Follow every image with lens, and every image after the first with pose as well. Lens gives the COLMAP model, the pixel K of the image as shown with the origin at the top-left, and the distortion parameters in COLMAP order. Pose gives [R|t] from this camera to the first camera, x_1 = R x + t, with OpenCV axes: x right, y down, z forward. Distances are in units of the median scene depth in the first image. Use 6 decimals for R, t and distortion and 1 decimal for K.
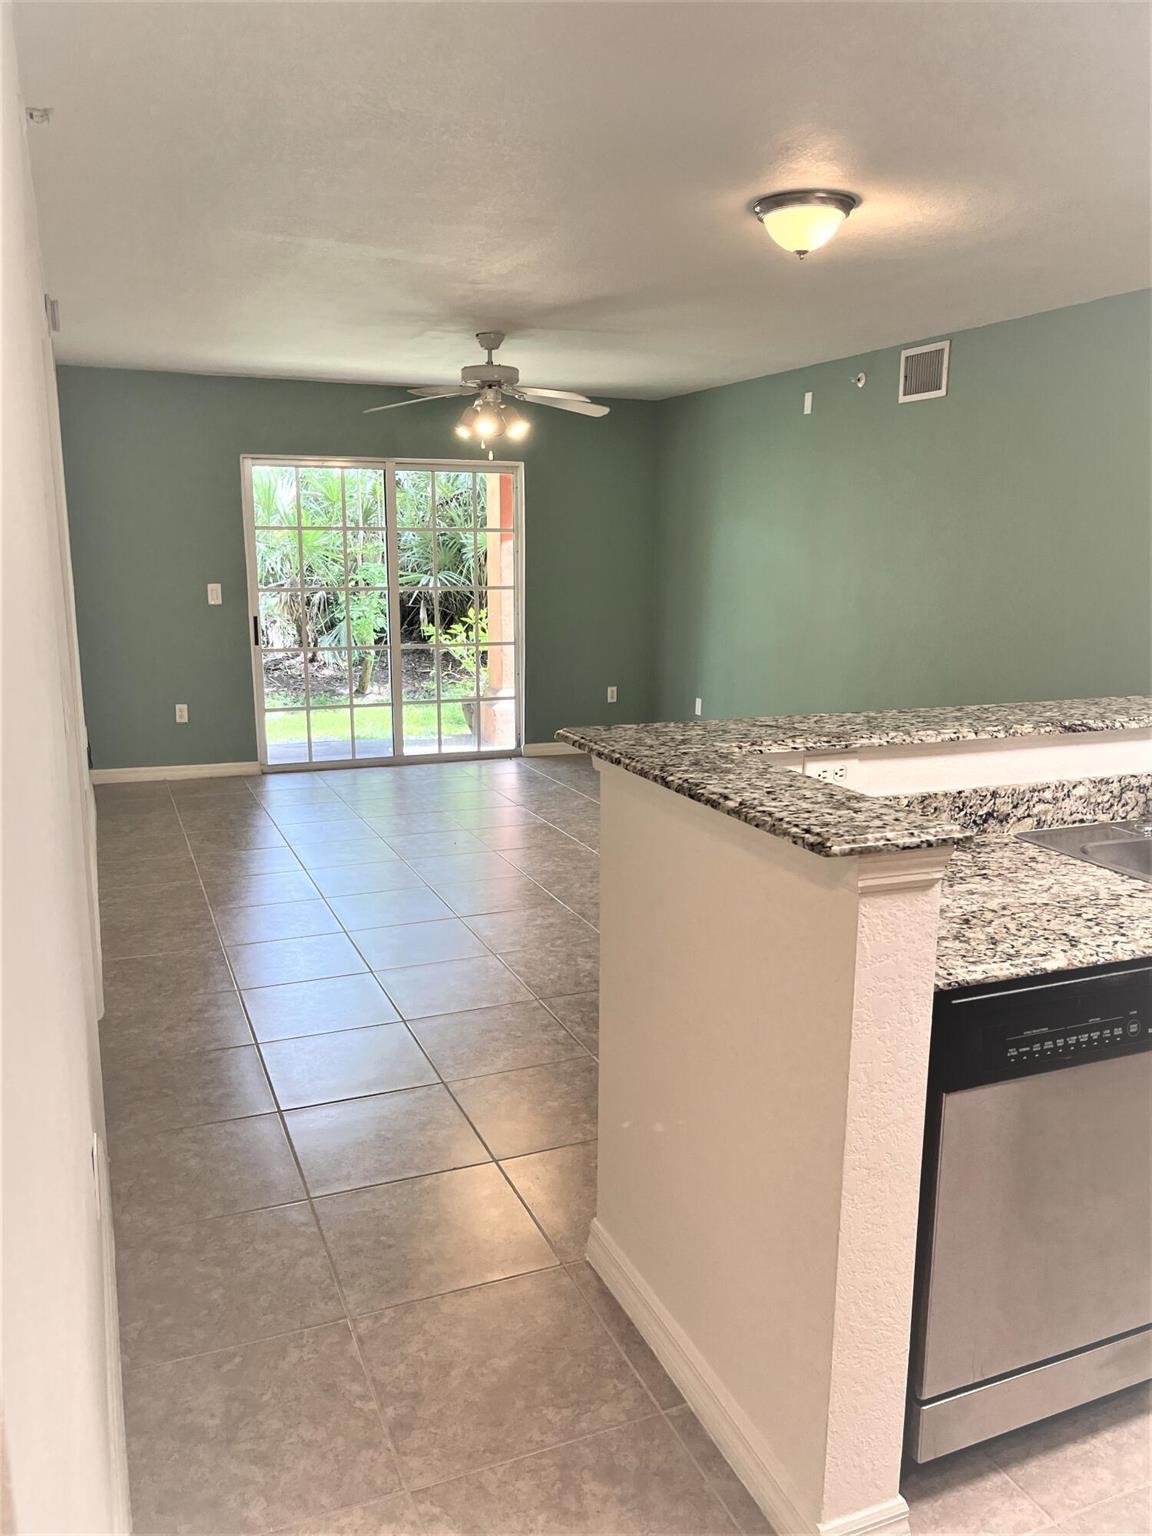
lens RADIAL K [[1167.0, 0, 580.4], [0, 1167.0, 777.3], [0, 0, 1]] dist [0.055062, -0.070525]
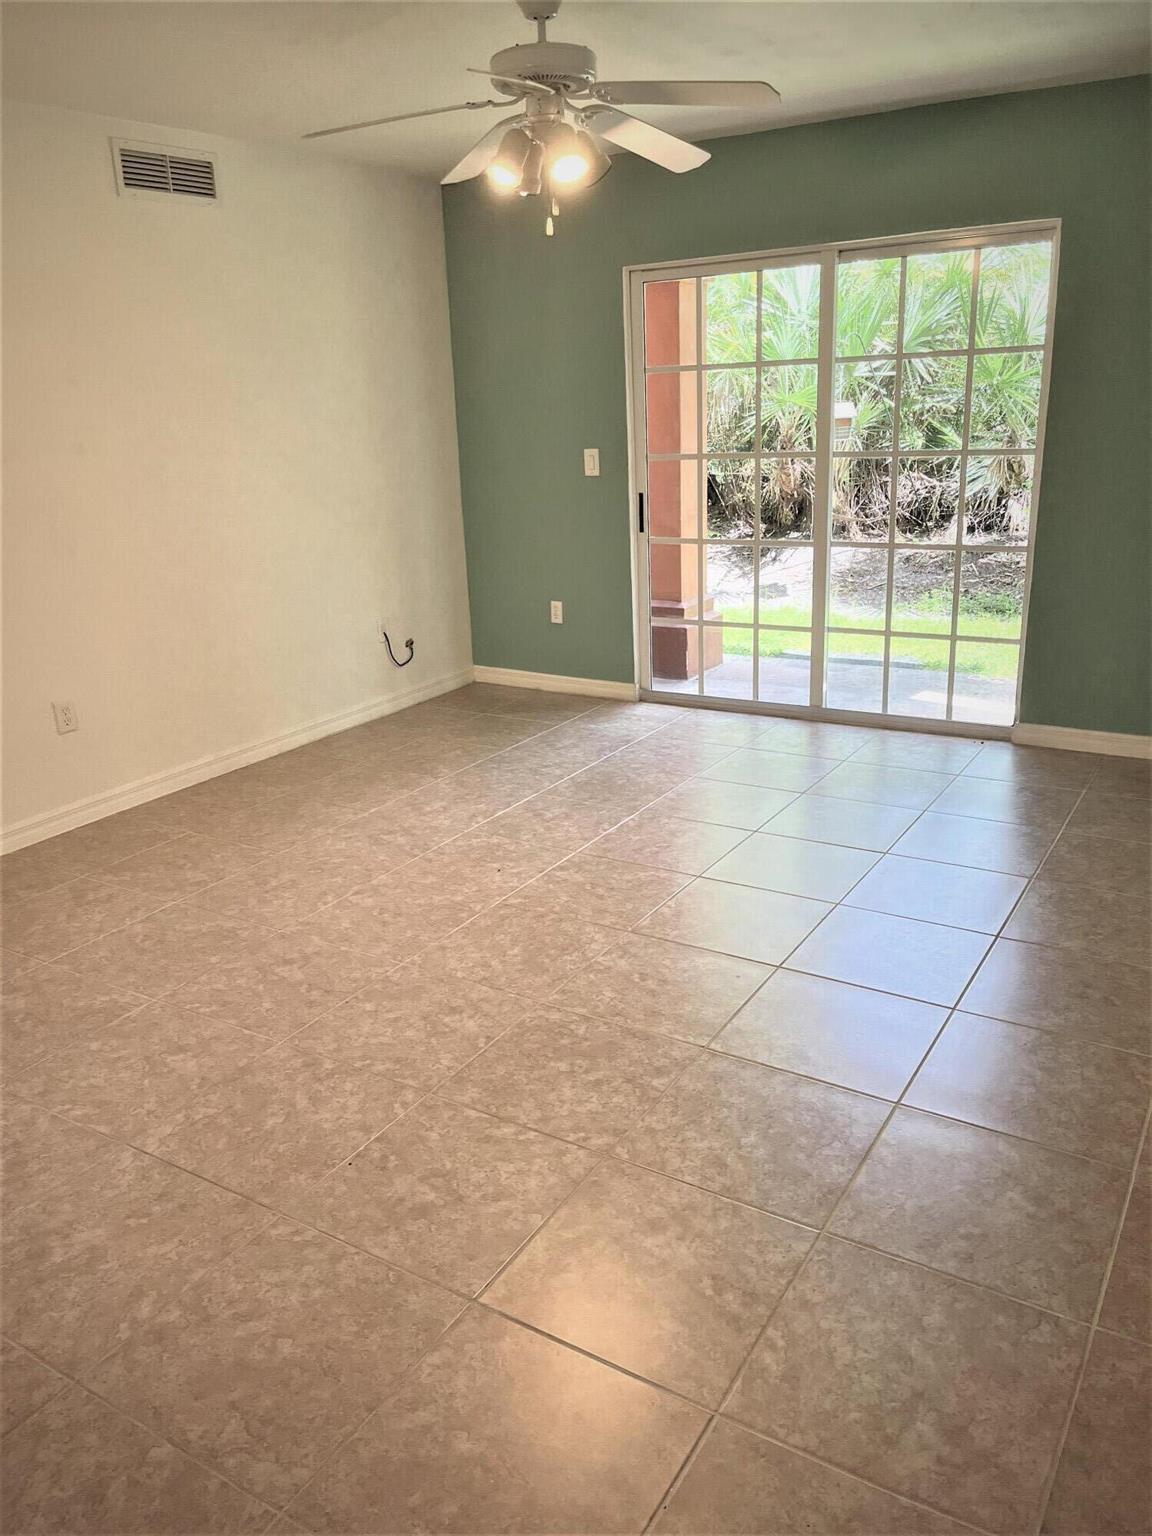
lens RADIAL K [[1167.0, 0, 581.4], [0, 1167.0, 770.2], [0, 0, 1]] dist [0.055062, -0.070525]
pose [[0.579628, 0.218343, -0.785085, 0.272470], [-0.123080, 0.975839, 0.180525, -0.078772], [0.805533, -0.008009, 0.592497, 0.435634]]
